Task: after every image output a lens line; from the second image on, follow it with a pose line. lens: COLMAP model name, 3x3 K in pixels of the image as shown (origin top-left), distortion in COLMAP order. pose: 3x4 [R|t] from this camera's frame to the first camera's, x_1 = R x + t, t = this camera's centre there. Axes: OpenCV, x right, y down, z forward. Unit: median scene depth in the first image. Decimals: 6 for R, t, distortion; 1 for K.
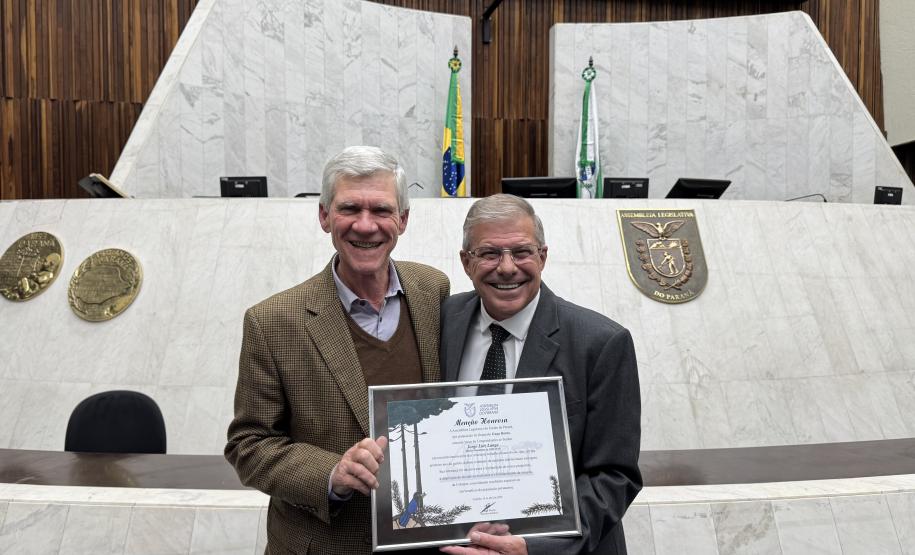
lens RADIAL K [[701.8, 0, 455.2], [0, 701.8, 281.4], [0, 0, 1]] dist [0.104356, -0.197107]
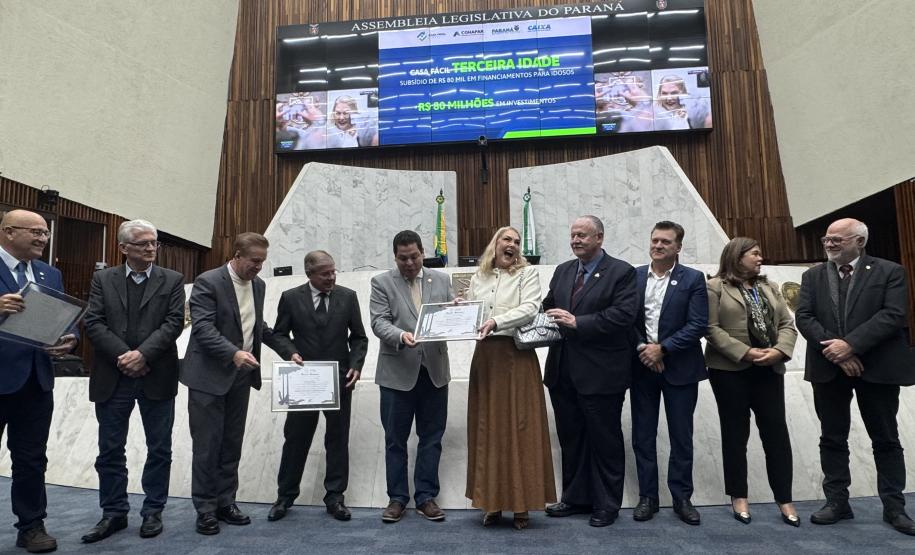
lens RADIAL K [[545.3, 0, 457.6], [0, 545.3, 279.2], [0, 0, 1]] dist [-0.001606, 0.000720]
pose [[0.957531, -0.046492, -0.284556, 0.399756], [0.005177, 0.989527, -0.144255, 0.072475], [0.288283, 0.136656, 0.947744, -0.201945]]
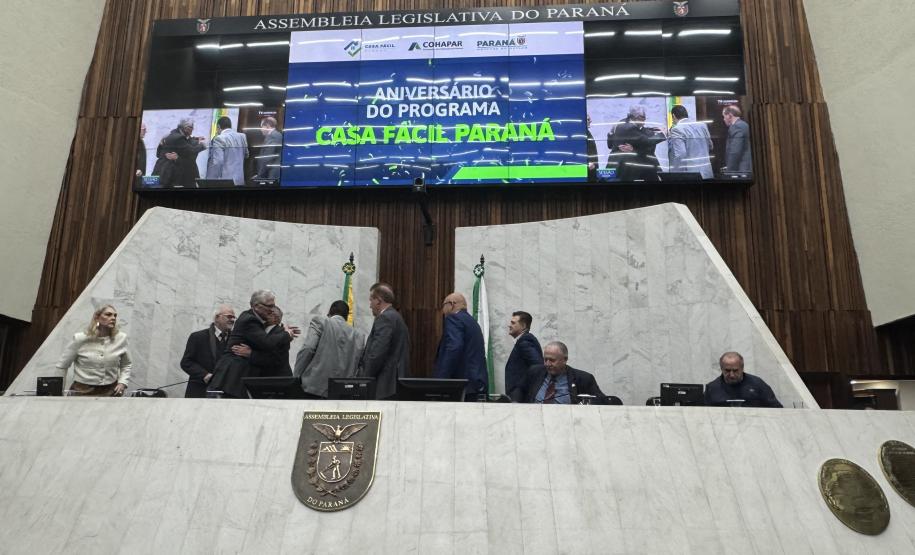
lens RADIAL K [[646.9, 0, 453.9], [0, 646.9, 280.2], [0, 0, 1]] dist [-0.003770, 0.003703]
pose [[0.961845, -0.039444, -0.270738, 0.436967], [-0.028967, 0.969310, -0.244128, -0.039011], [0.272058, 0.242656, 0.931184, 0.082758]]
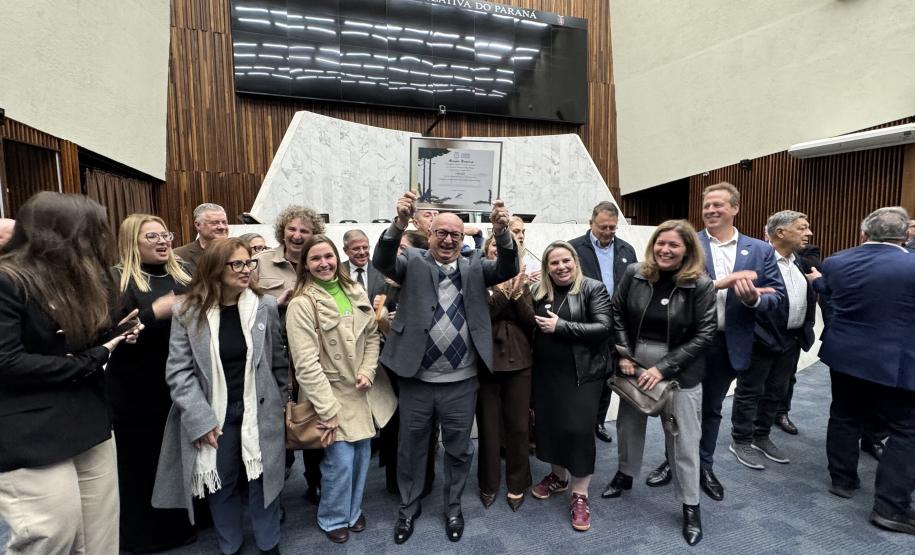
lens RADIAL K [[396.4, 0, 457.9], [0, 396.4, 278.4], [0, 0, 1]] dist [-0.001231, -0.000109]
pose [[0.994432, -0.020289, 0.103406, 0.000275], [0.016660, 0.999219, 0.035837, 0.009926], [-0.104052, -0.033914, 0.993993, -0.177870]]
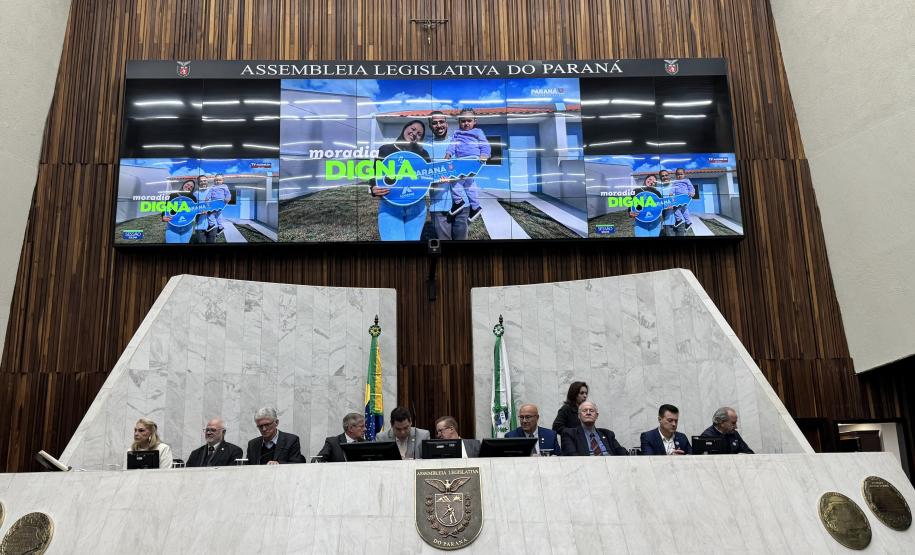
lens RADIAL K [[812.9, 0, 456.4], [0, 812.9, 277.2], [0, 0, 1]] dist [0.177881, -0.369970]
pose [[0.987785, -0.059093, -0.144185, 0.329953], [0.017379, 0.961310, -0.274920, -0.017533], [0.154852, 0.269055, 0.950594, -0.285256]]
